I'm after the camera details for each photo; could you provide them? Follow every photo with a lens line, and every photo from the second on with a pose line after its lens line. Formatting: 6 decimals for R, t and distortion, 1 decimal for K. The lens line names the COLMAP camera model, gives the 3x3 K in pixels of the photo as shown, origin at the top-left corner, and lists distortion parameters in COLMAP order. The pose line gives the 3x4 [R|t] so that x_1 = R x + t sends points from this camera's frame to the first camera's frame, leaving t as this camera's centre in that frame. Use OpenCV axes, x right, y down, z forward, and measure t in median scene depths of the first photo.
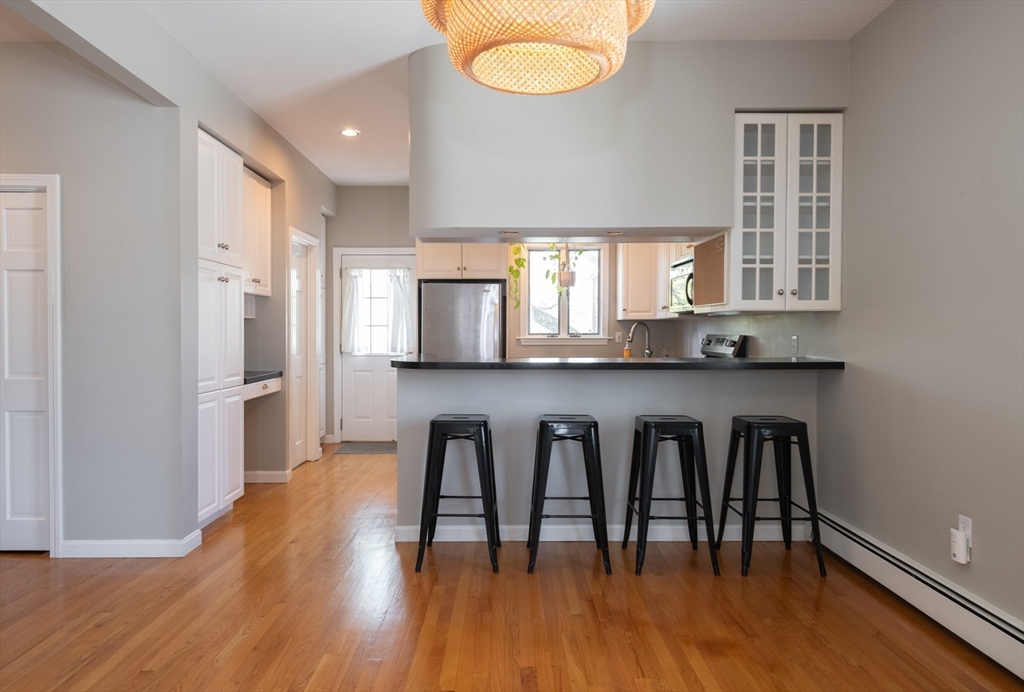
lens RADIAL K [[663.4, 0, 509.3], [0, 663.4, 340.5], [0, 0, 1]] dist [0.024052, -0.002349]
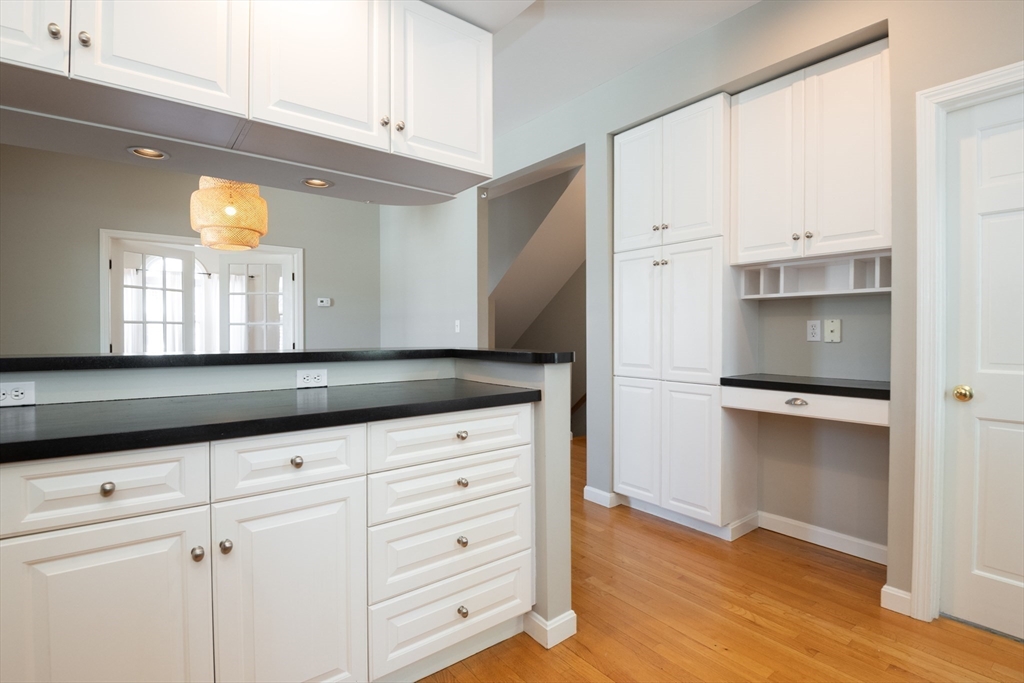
lens RADIAL K [[486.7, 0, 532.9], [0, 486.7, 338.0], [0, 0, 1]] dist [0.000591, -0.016160]
pose [[-0.771092, -0.001381, -0.636722, 0.124806], [-0.016711, 0.999697, 0.018069, 0.003956], [0.636504, 0.024573, -0.770882, 1.214109]]
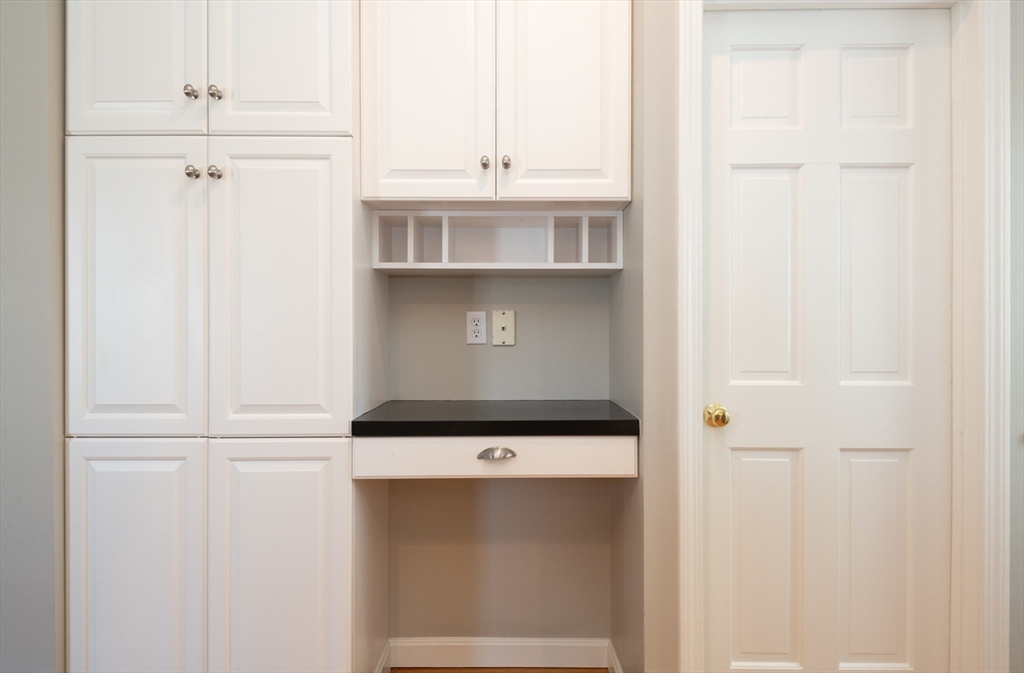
lens RADIAL K [[547.3, 0, 514.1], [0, 547.3, 334.2], [0, 0, 1]] dist [0.032544, -0.029702]
pose [[0.000150, -0.003940, -0.999992, -0.072948], [-0.015027, 0.999879, -0.003942, 0.006100], [0.999887, 0.015027, 0.000090, 1.024230]]
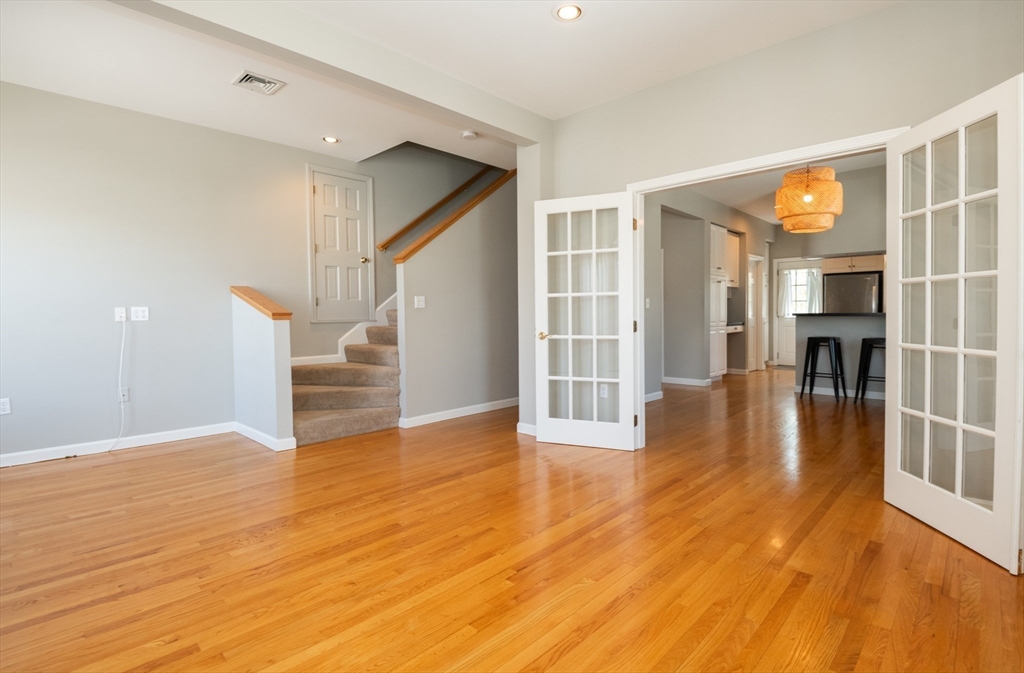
lens RADIAL K [[498.9, 0, 509.8], [0, 498.9, 324.1], [0, 0, 1]] dist [-0.001009, -0.000730]
pose [[0.717283, 0.005431, -0.696761, 0.254805], [0.000395, 0.999966, 0.008201, 0.041603], [0.696782, -0.006158, 0.717256, -0.729906]]
